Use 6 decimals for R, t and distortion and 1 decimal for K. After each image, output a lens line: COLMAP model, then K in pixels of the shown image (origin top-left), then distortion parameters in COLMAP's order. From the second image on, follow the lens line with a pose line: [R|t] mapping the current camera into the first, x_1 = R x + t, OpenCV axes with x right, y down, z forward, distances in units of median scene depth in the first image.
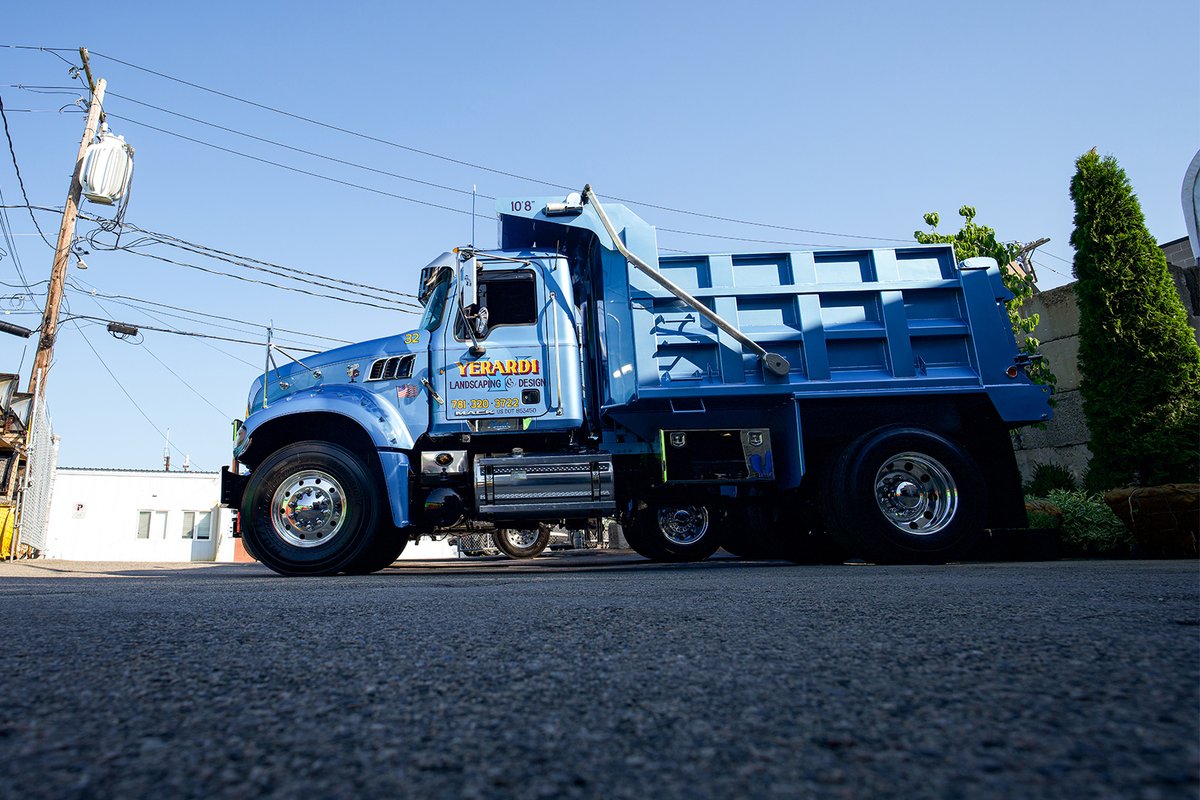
lens RADIAL K [[562.5, 0, 599.8], [0, 562.5, 402.4], [0, 0, 1]] dist [0.008430, 0.000008]
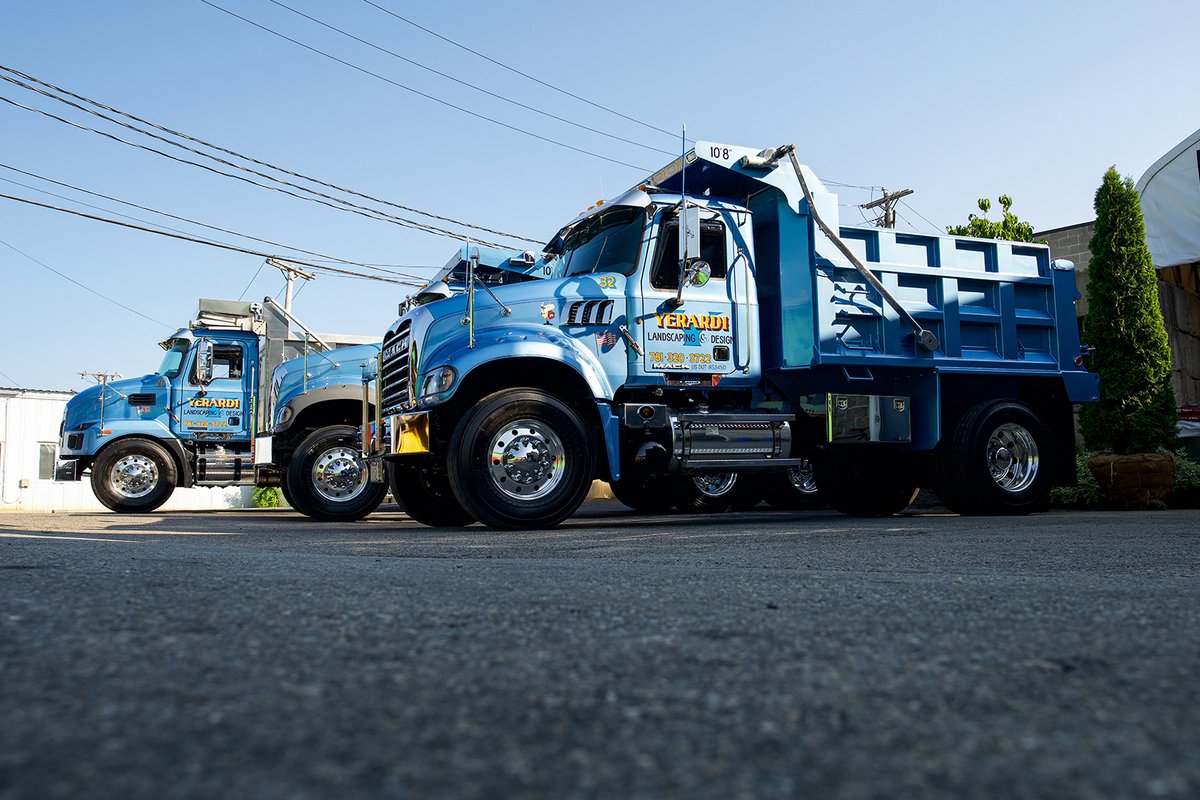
lens RADIAL K [[684.7, 0, 599.8], [0, 684.7, 400.2], [0, 0, 1]] dist [0.001846, -0.000503]
pose [[0.951629, 0.049370, 0.303257, -0.684960], [-0.083599, 0.991374, 0.100941, -0.032349], [-0.295657, -0.121410, 0.947548, -0.101064]]
